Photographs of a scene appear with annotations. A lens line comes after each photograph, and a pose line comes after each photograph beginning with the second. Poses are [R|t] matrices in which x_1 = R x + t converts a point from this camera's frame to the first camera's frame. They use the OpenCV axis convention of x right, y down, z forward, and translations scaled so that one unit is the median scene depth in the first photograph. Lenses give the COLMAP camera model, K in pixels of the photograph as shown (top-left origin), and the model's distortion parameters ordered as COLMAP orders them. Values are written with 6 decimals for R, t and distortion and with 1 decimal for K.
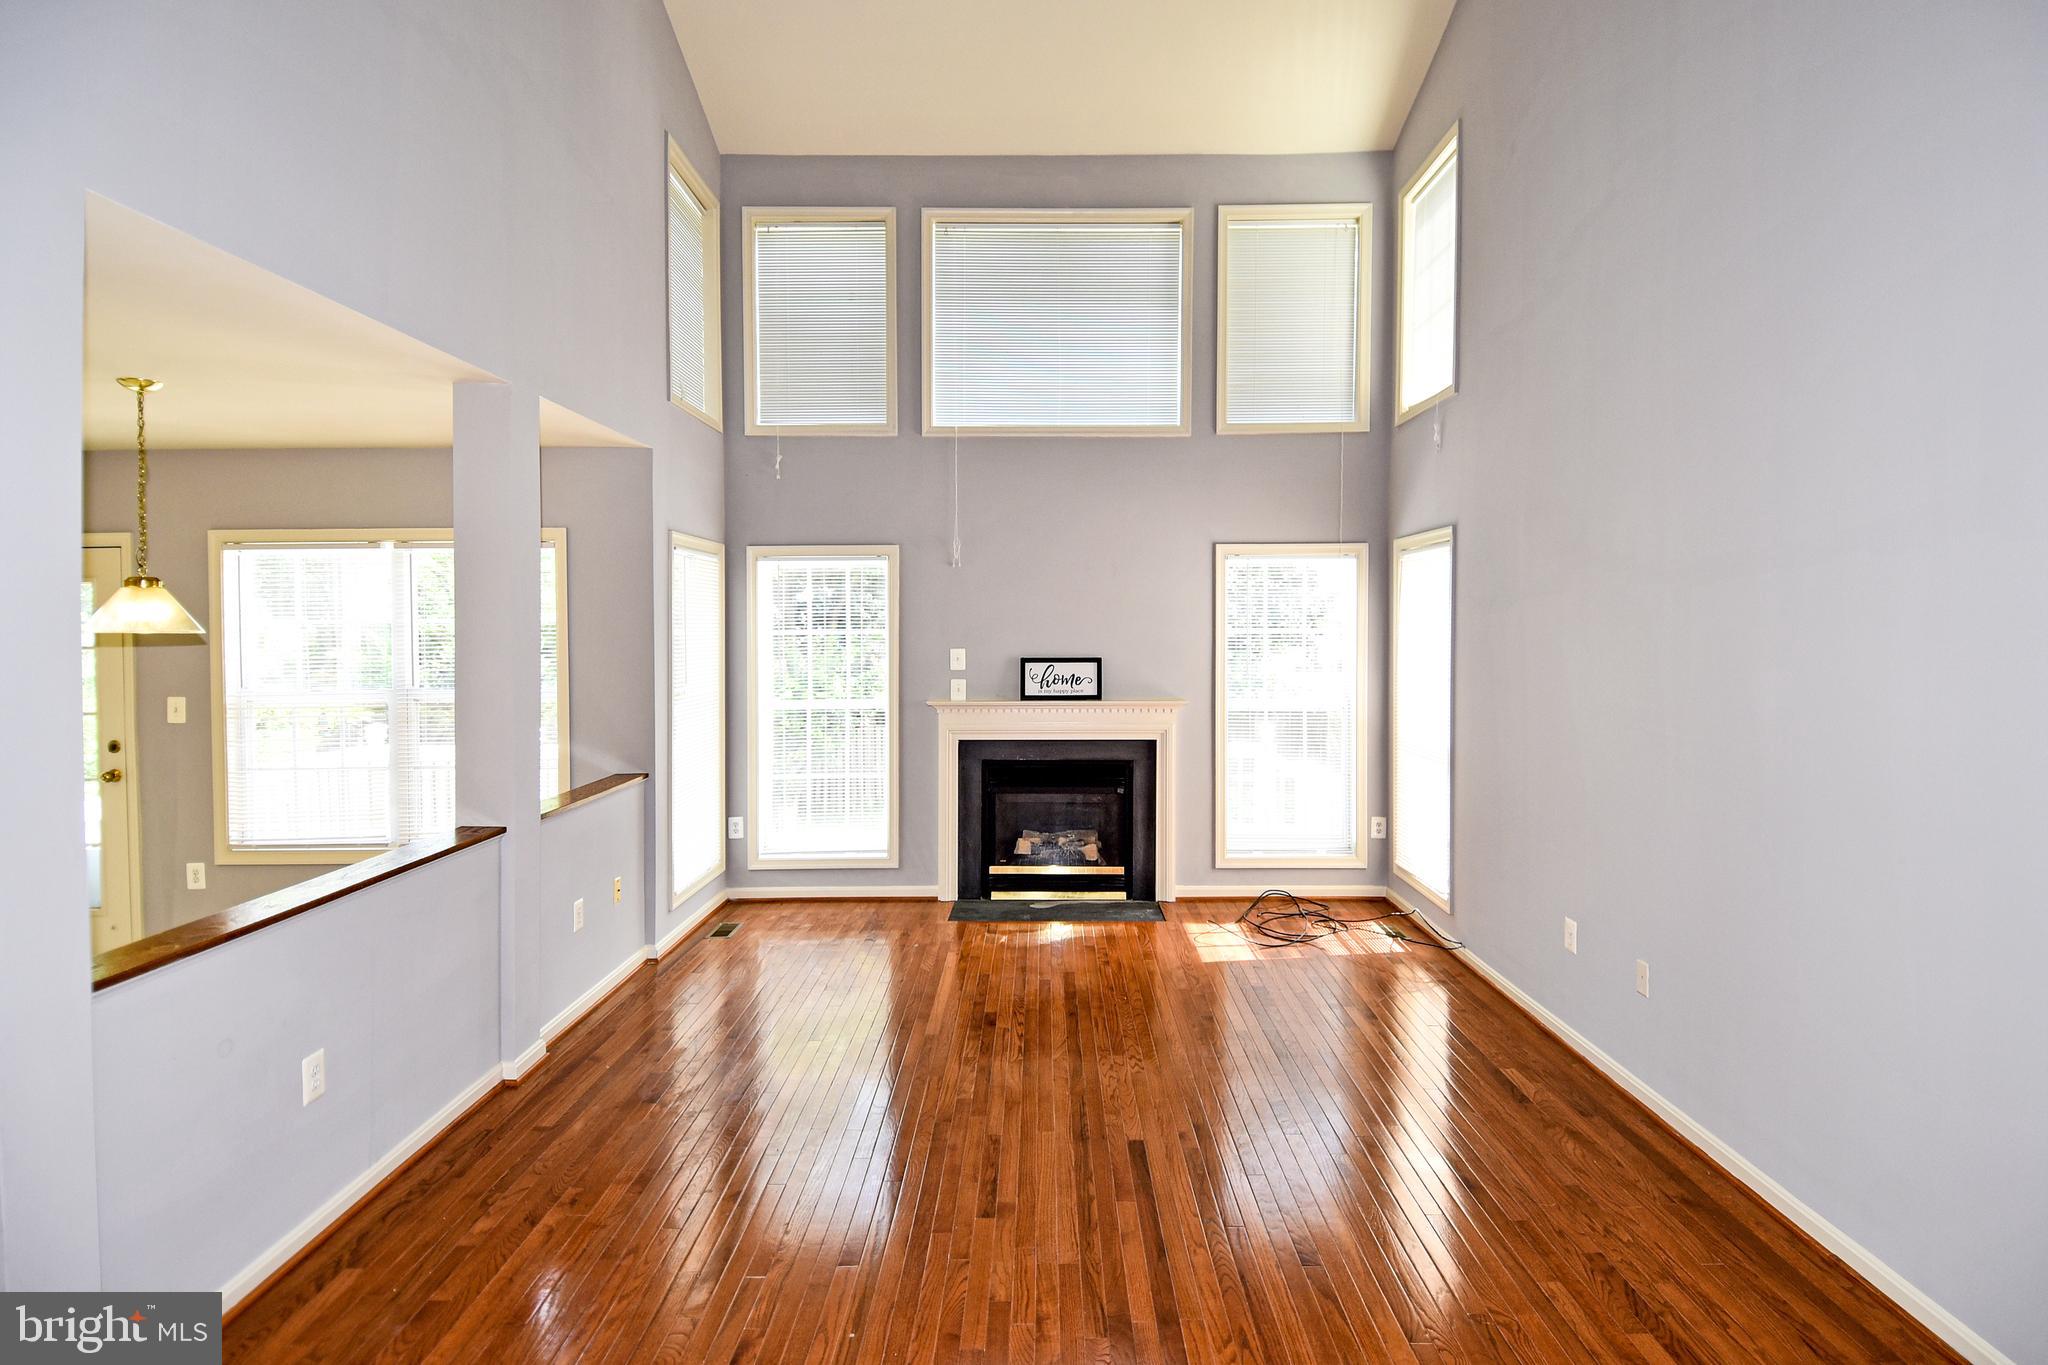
lens RADIAL K [[1067.2, 0, 1024.0], [0, 1067.2, 661.1], [0, 0, 1]] dist [0.041286, -0.050715]
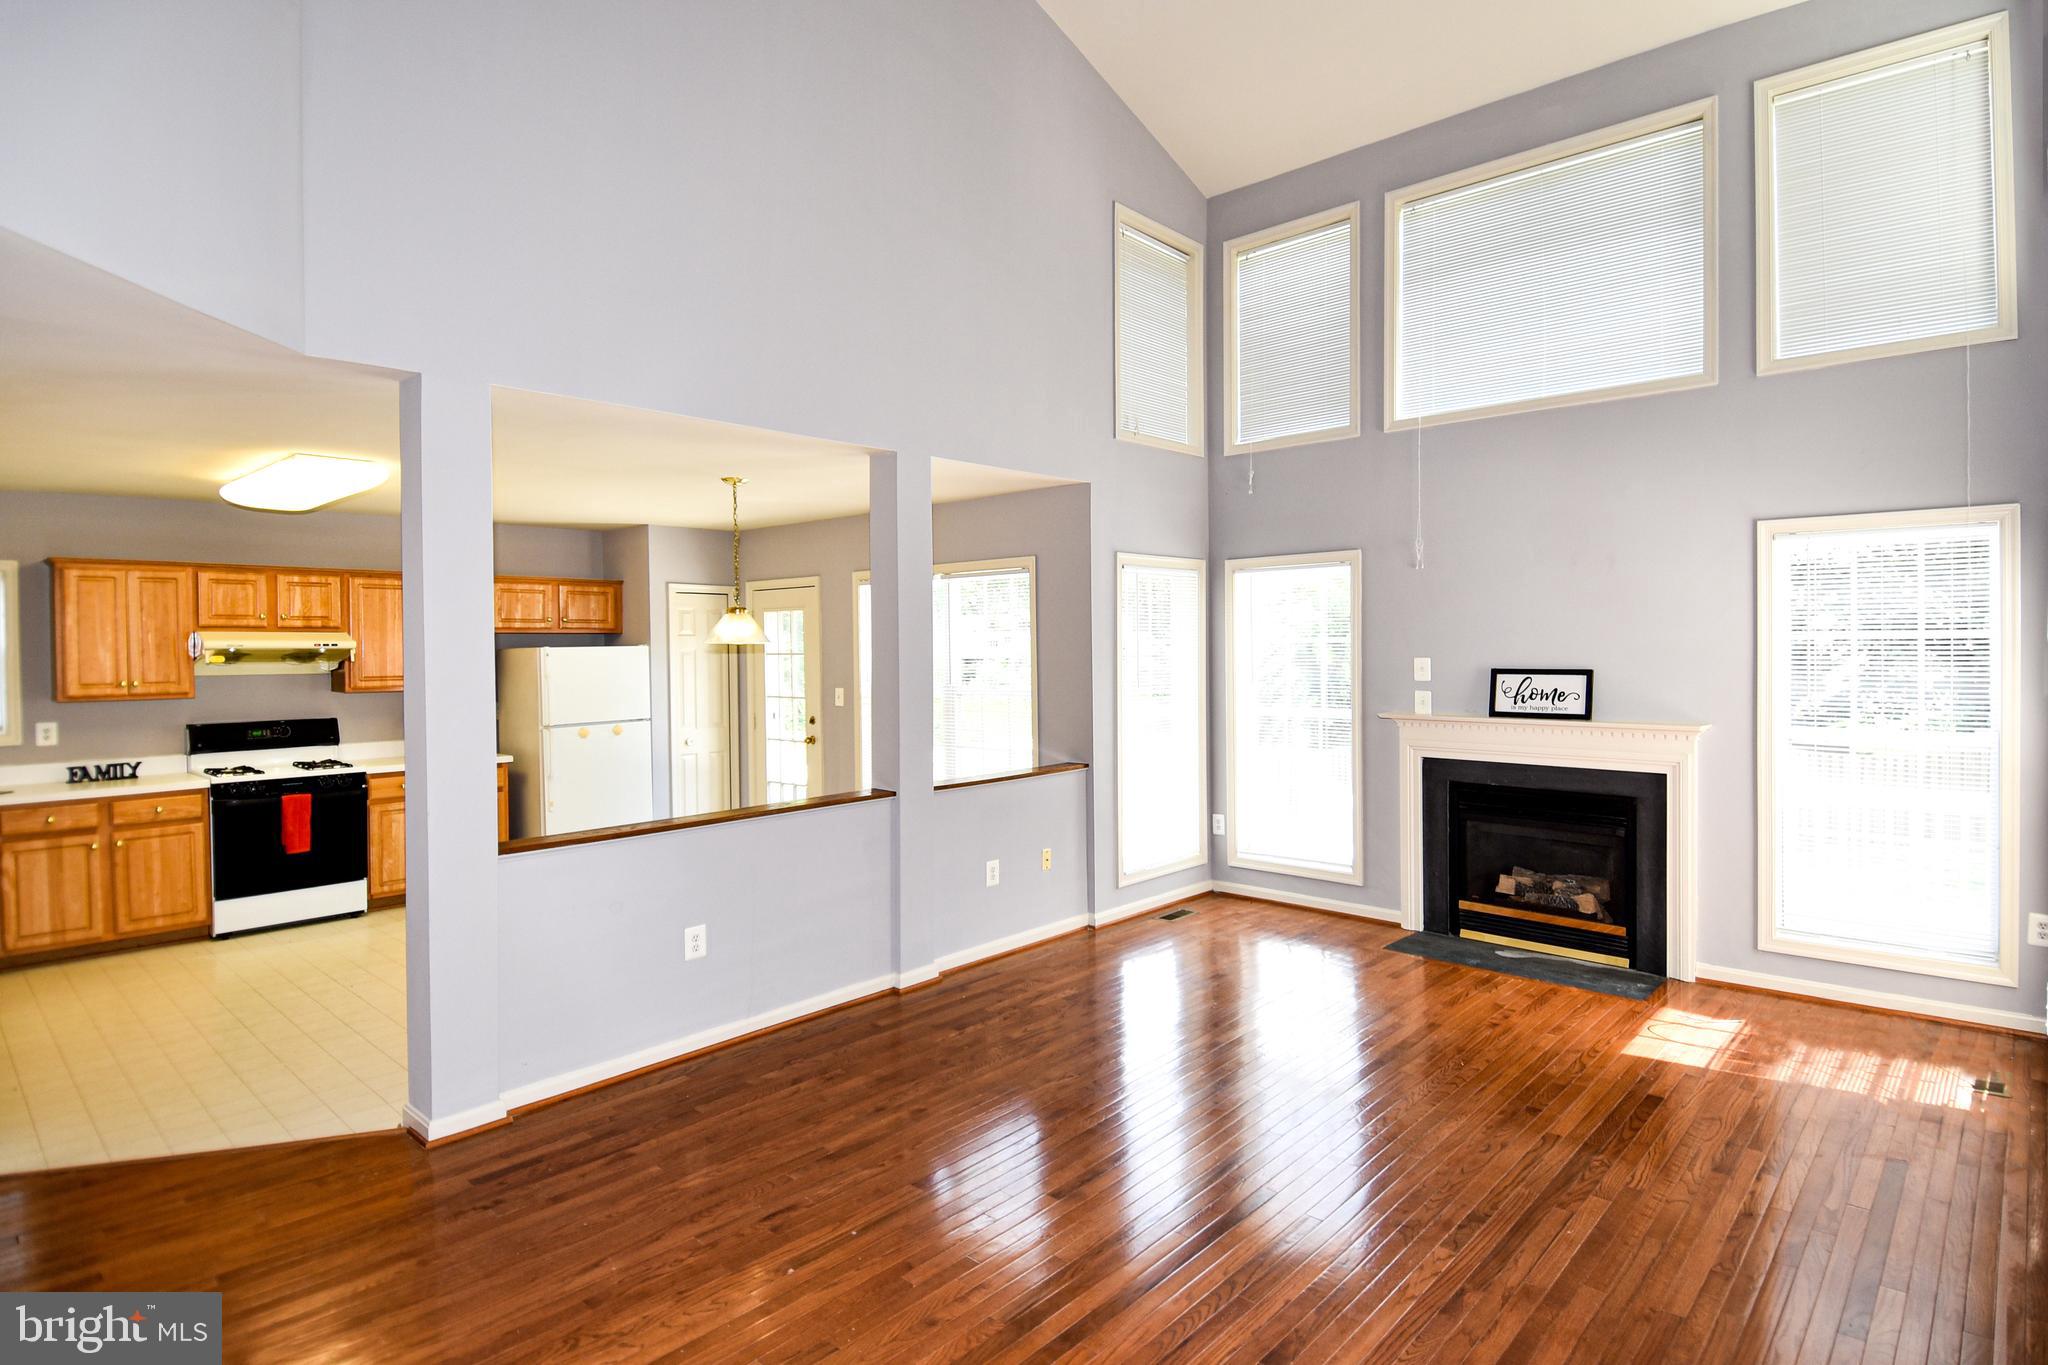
lens RADIAL K [[1043.6, 0, 1024.1], [0, 1043.6, 657.7], [0, 0, 1]] dist [0.039214, -0.047811]
pose [[0.741064, 0.005007, -0.671416, 0.301107], [-0.013010, 0.999892, -0.006903, -0.000924], [0.671309, 0.013851, 0.741049, 0.103395]]
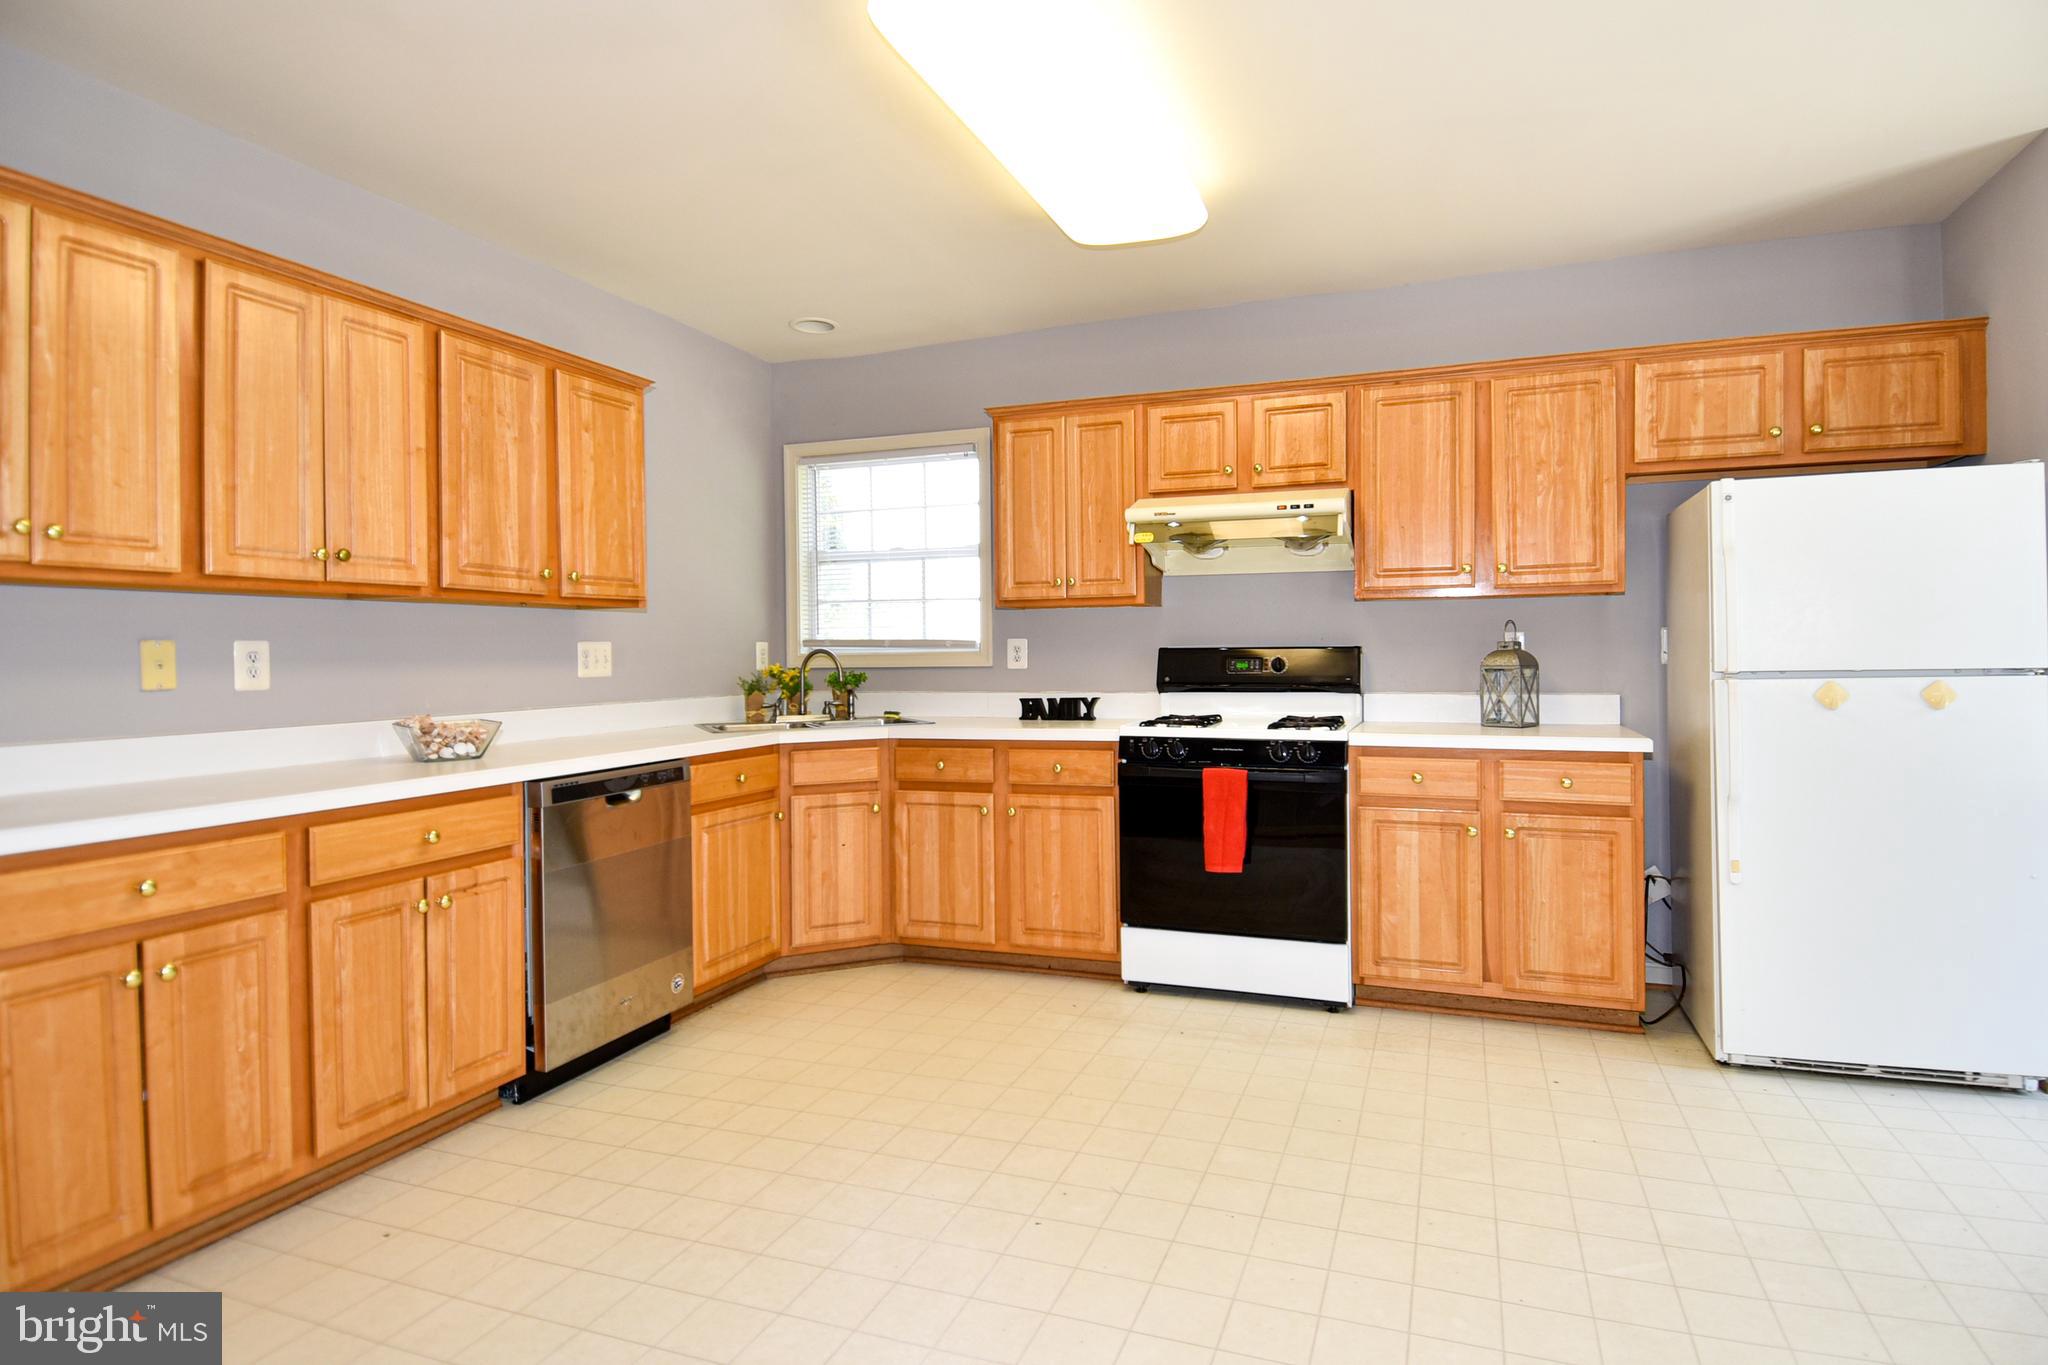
lens RADIAL K [[1097.0, 0, 1042.4], [0, 1097.0, 654.7], [0, 0, 1]] dist [0.042275, -0.056019]
pose [[-0.330407, 0.015903, -0.943705, -0.309658], [-0.014507, 0.999654, 0.021925, 0.060097], [0.943727, 0.020935, -0.330062, 0.491391]]
